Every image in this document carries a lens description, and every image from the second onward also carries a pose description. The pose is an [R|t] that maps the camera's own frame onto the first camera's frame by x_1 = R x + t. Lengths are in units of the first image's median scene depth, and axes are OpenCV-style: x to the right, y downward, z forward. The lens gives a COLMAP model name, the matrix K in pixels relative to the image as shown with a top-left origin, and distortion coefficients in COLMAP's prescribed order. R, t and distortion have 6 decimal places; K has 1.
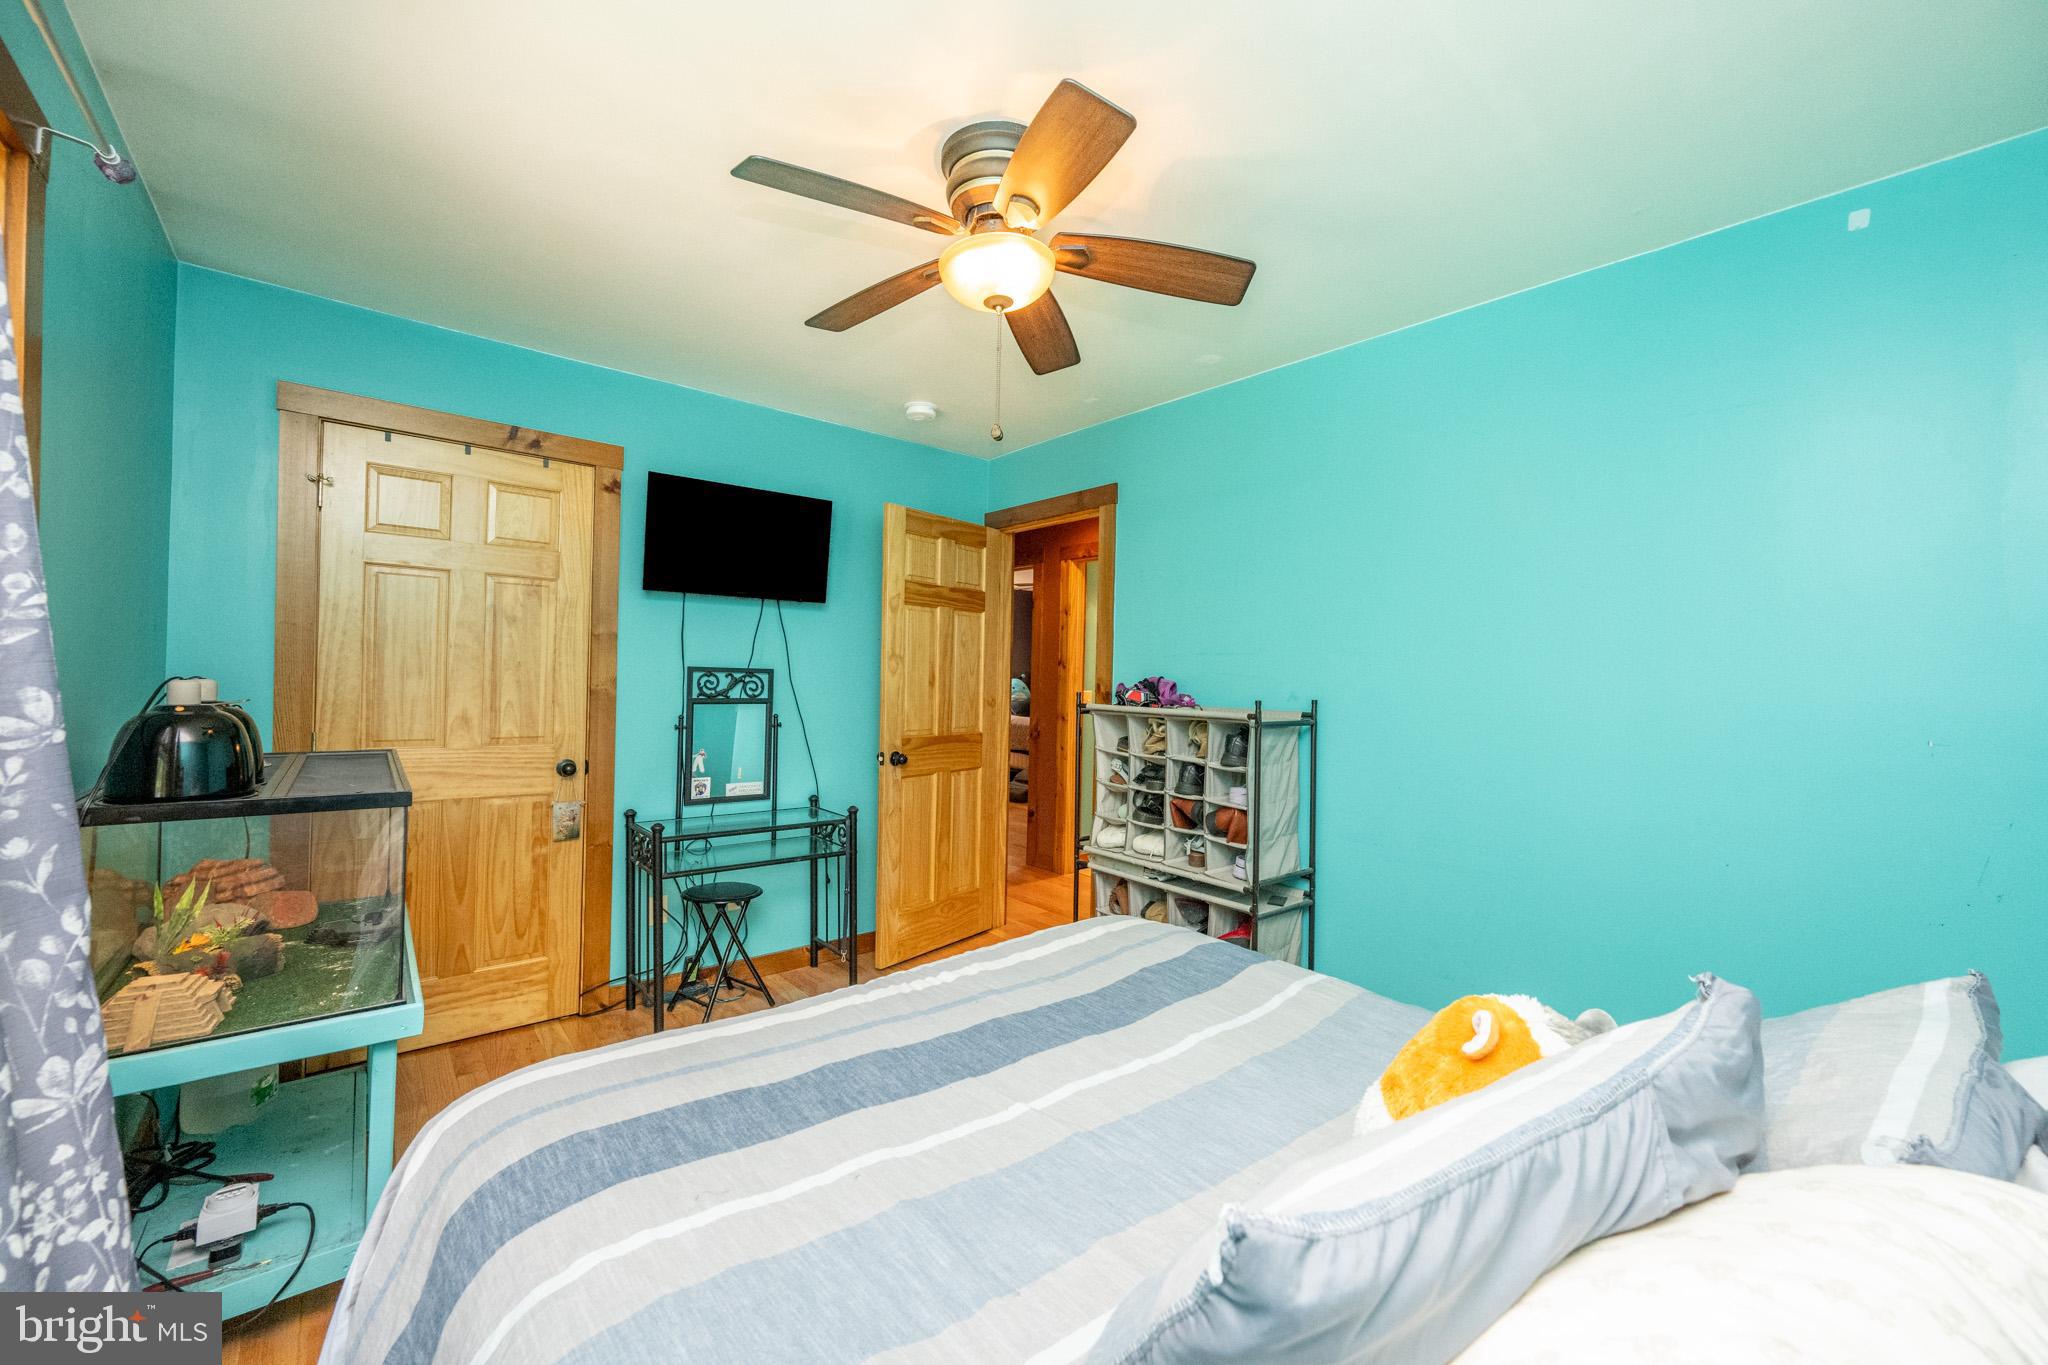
lens RADIAL K [[801.5, 0, 1034.7], [0, 801.5, 672.3], [0, 0, 1]] dist [0.000611, 0.000110]
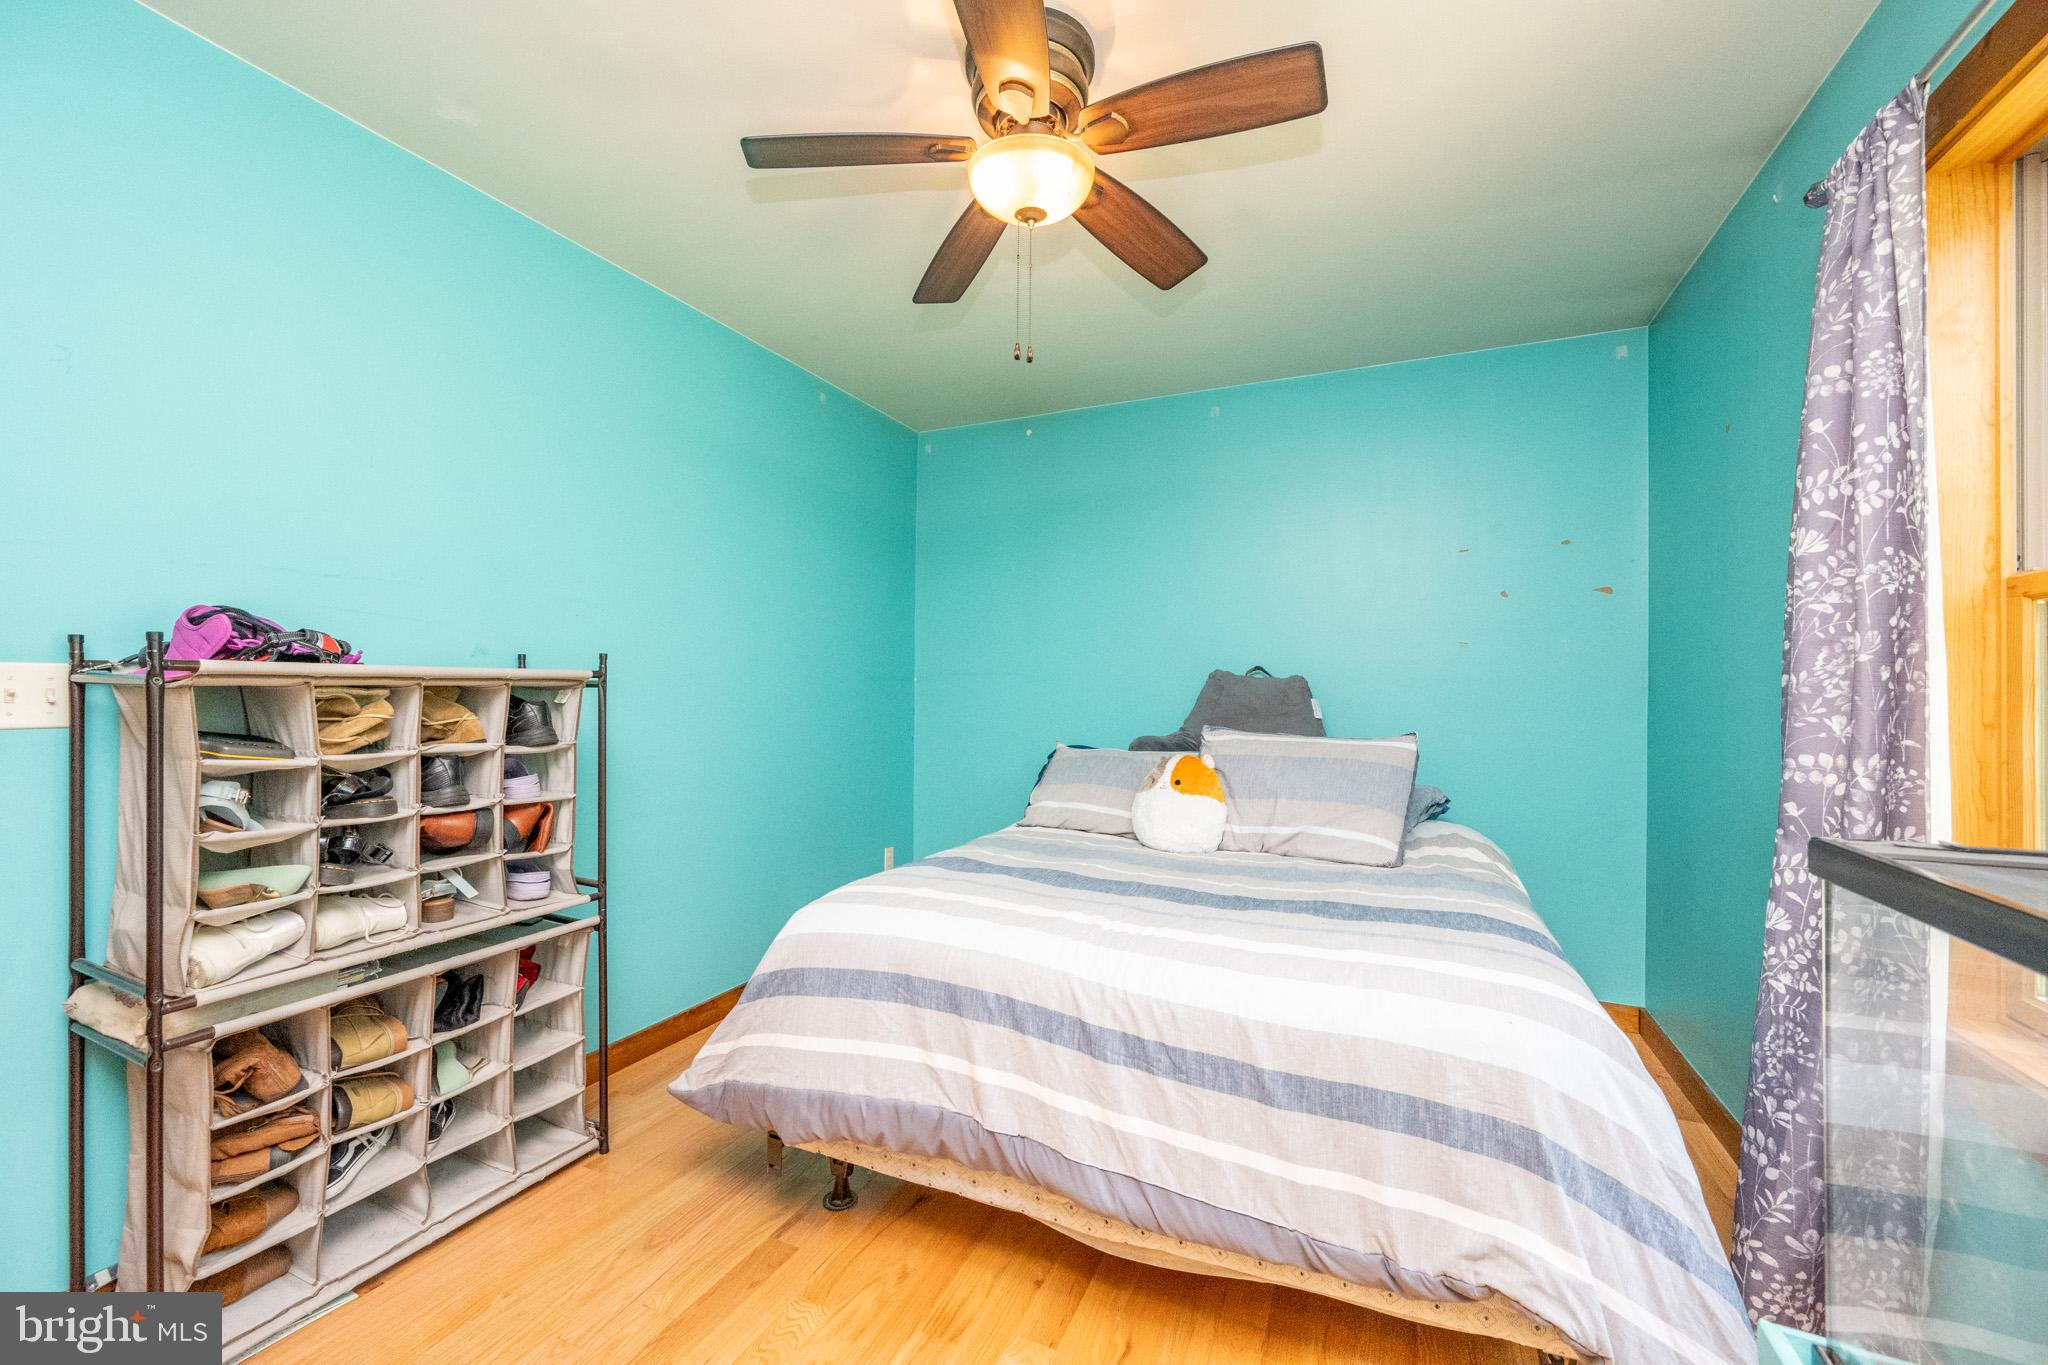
lens RADIAL K [[801.5, 0, 1034.7], [0, 801.5, 672.3], [0, 0, 1]] dist [0.000611, 0.000110]
pose [[-0.421279, -0.006131, 0.906911, -0.555817], [-0.022003, 0.999752, -0.003463, 0.042108], [-0.906664, -0.021413, -0.421309, 0.850035]]
